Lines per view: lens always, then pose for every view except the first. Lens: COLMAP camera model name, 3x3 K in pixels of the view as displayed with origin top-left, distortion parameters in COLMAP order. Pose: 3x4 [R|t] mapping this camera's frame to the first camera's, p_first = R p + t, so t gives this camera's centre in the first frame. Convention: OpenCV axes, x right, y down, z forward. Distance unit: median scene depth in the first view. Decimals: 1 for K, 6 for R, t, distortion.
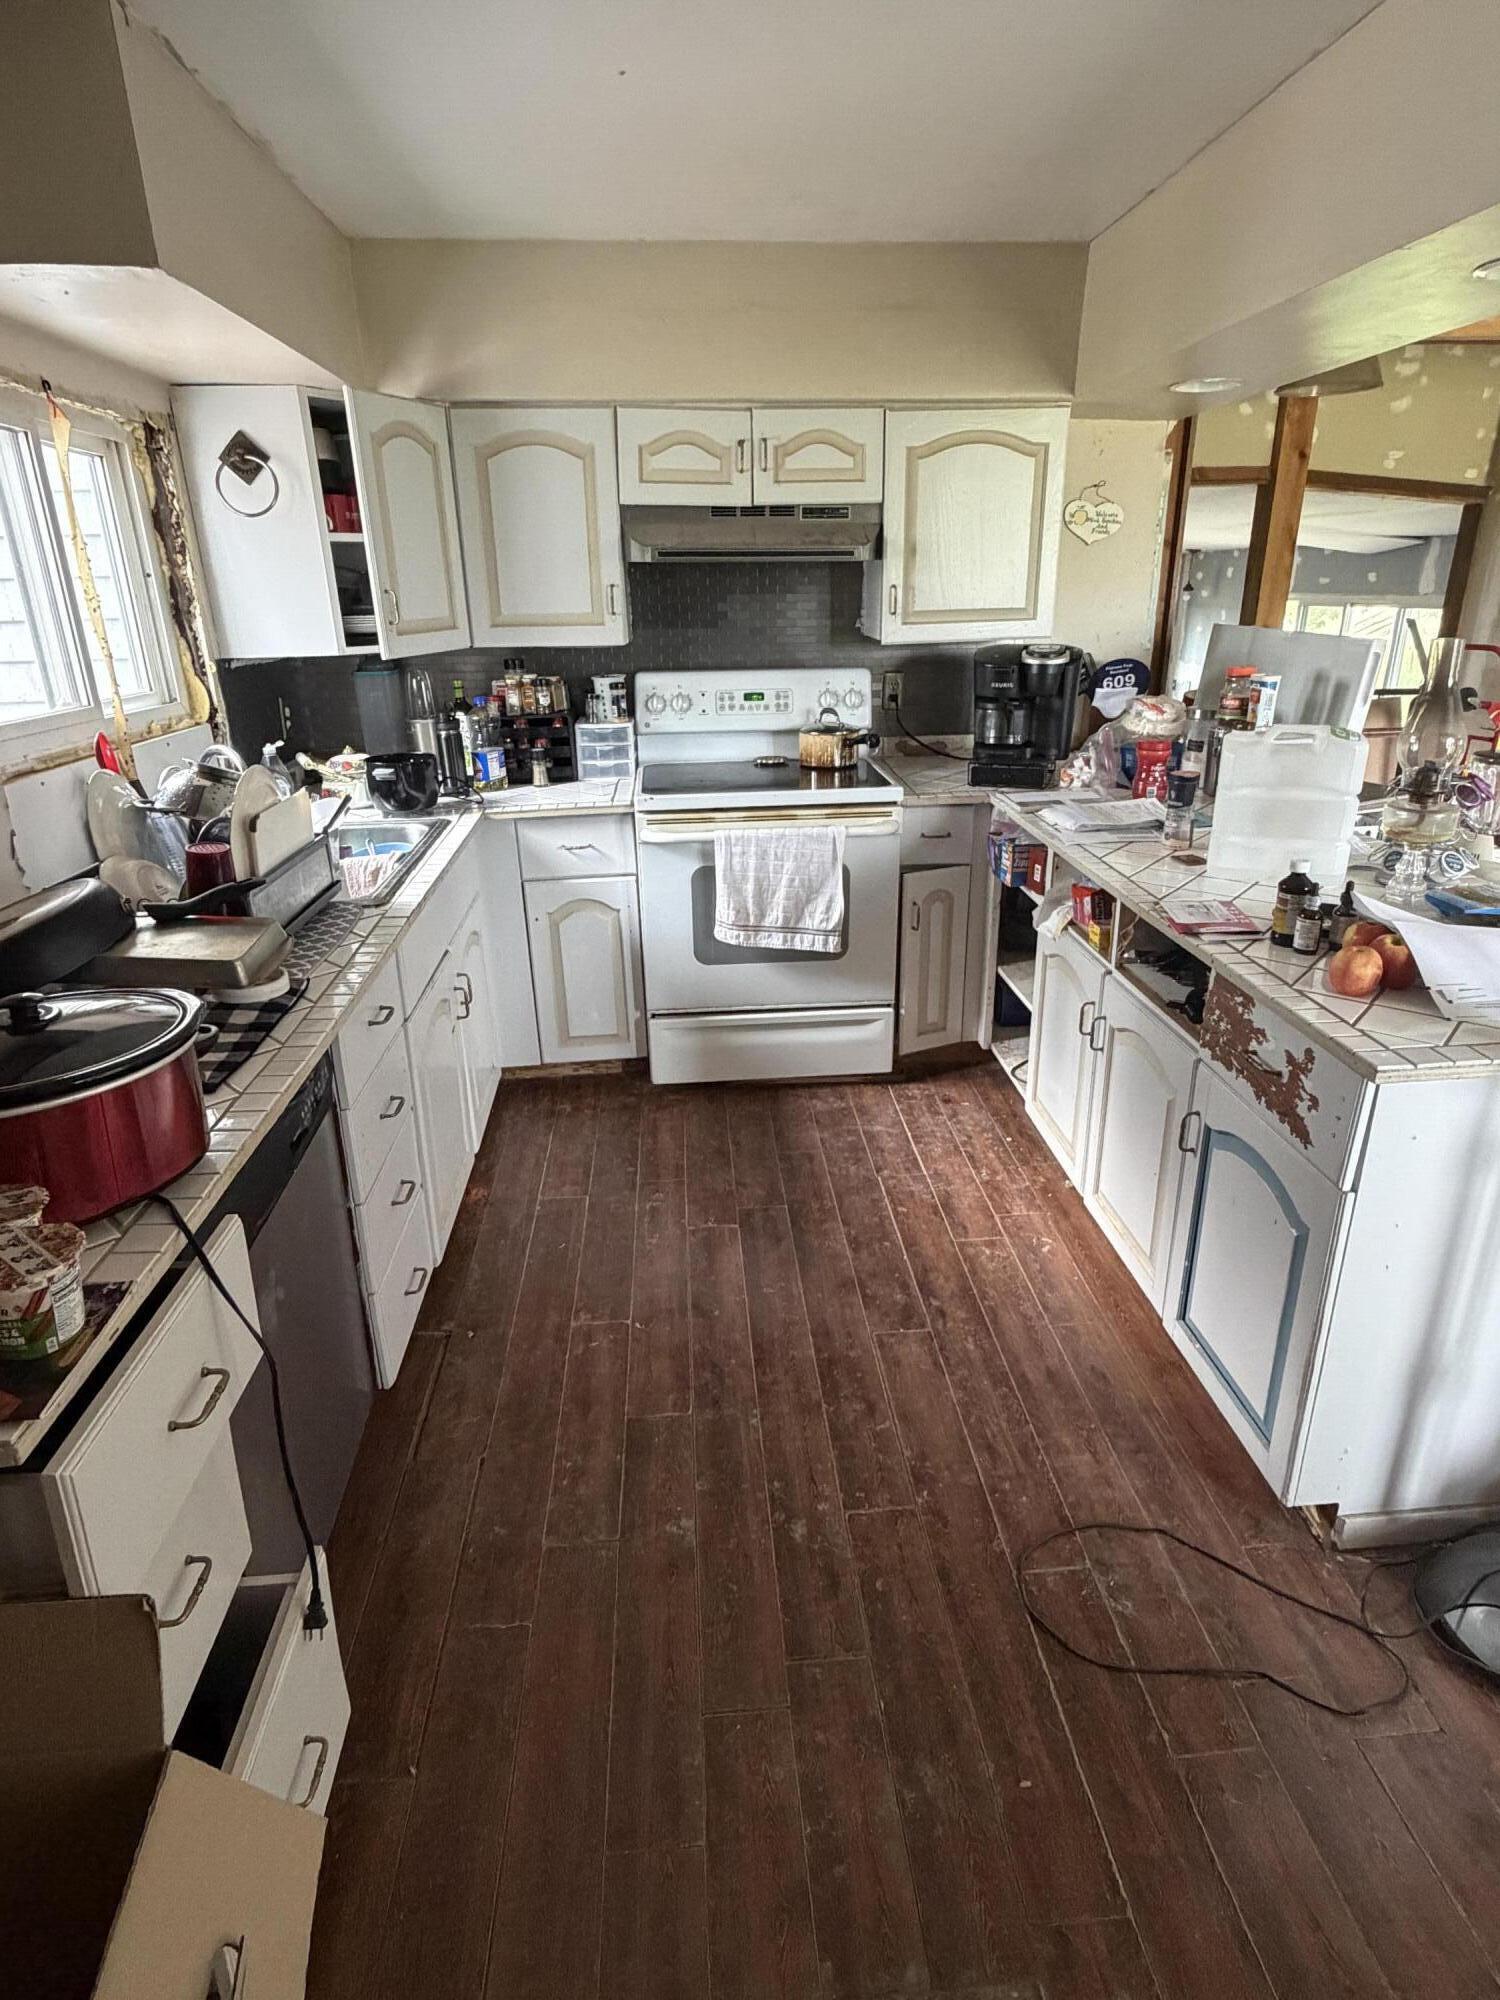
lens RADIAL K [[1040.5, 0, 751.5], [0, 1040.5, 1001.1], [0, 0, 1]] dist [0.003391, 0.001100]
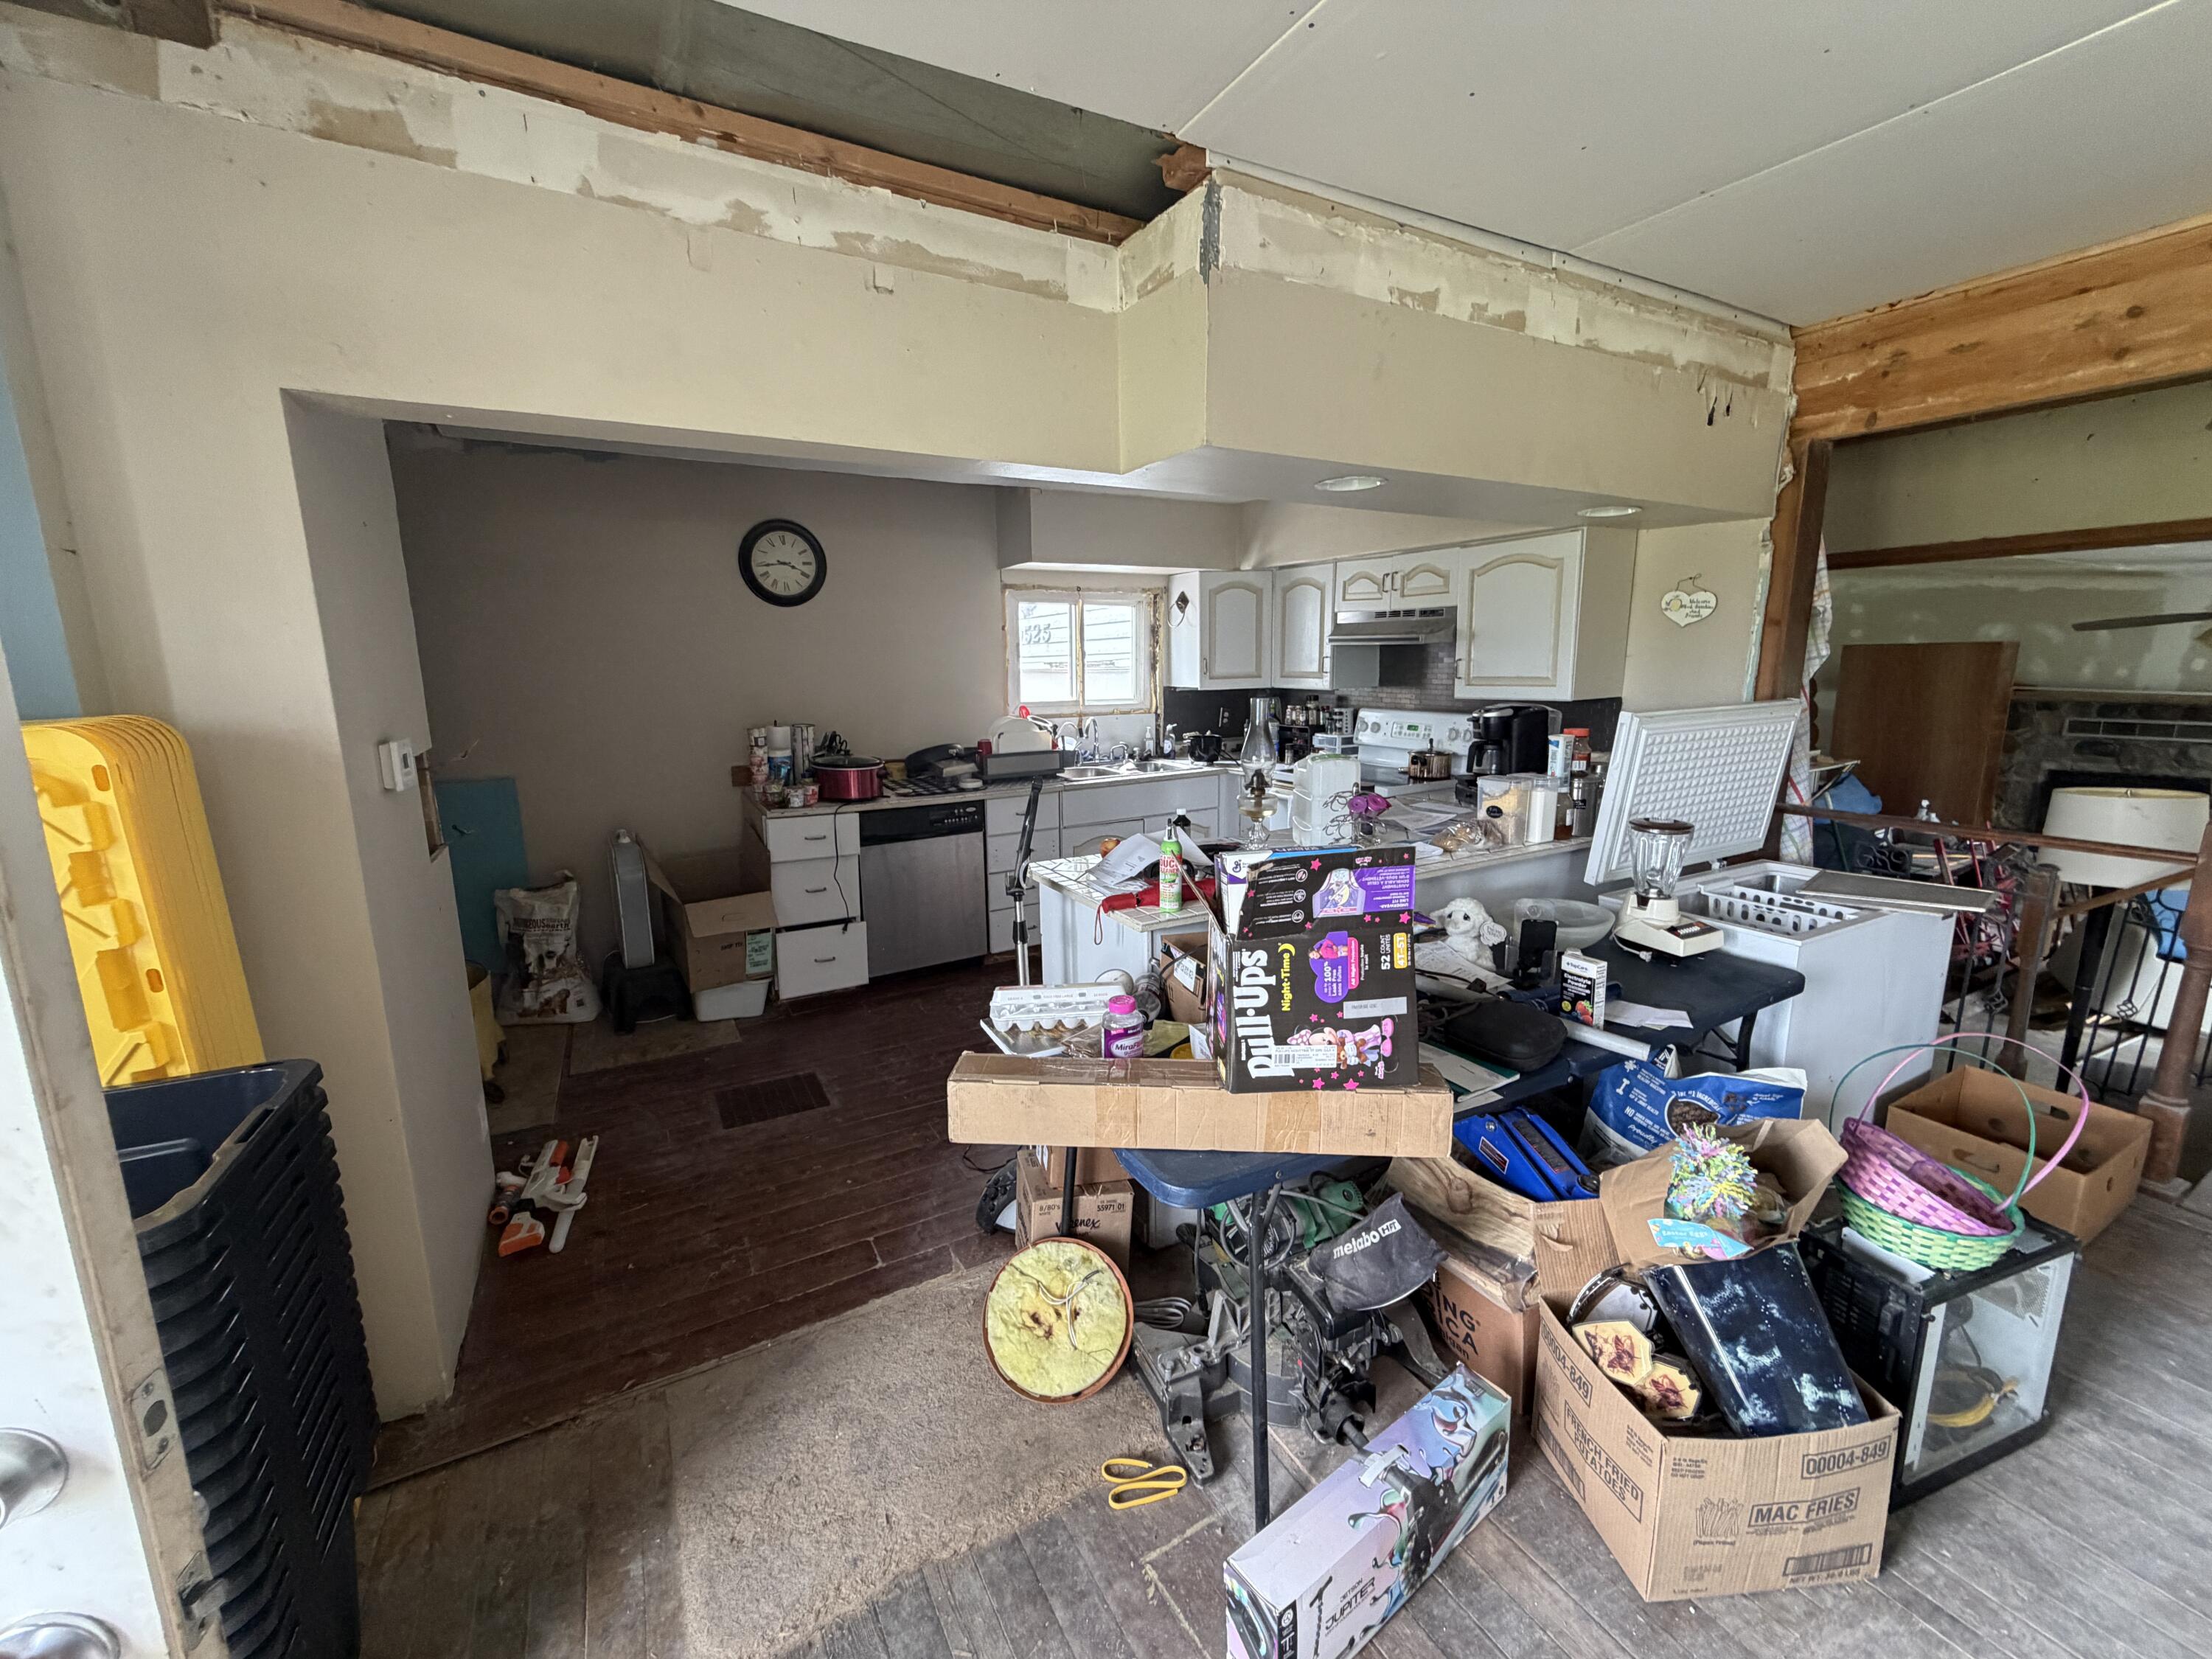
lens RADIAL K [[886.4, 0, 1102.5], [0, 886.4, 820.1], [0, 0, 1]] dist [0.004399, 0.000675]
pose [[0.409498, 0.178889, -0.894601, 1.106652], [-0.336239, 0.941152, 0.034286, -0.069965], [0.848089, 0.286760, 0.445549, 0.107898]]
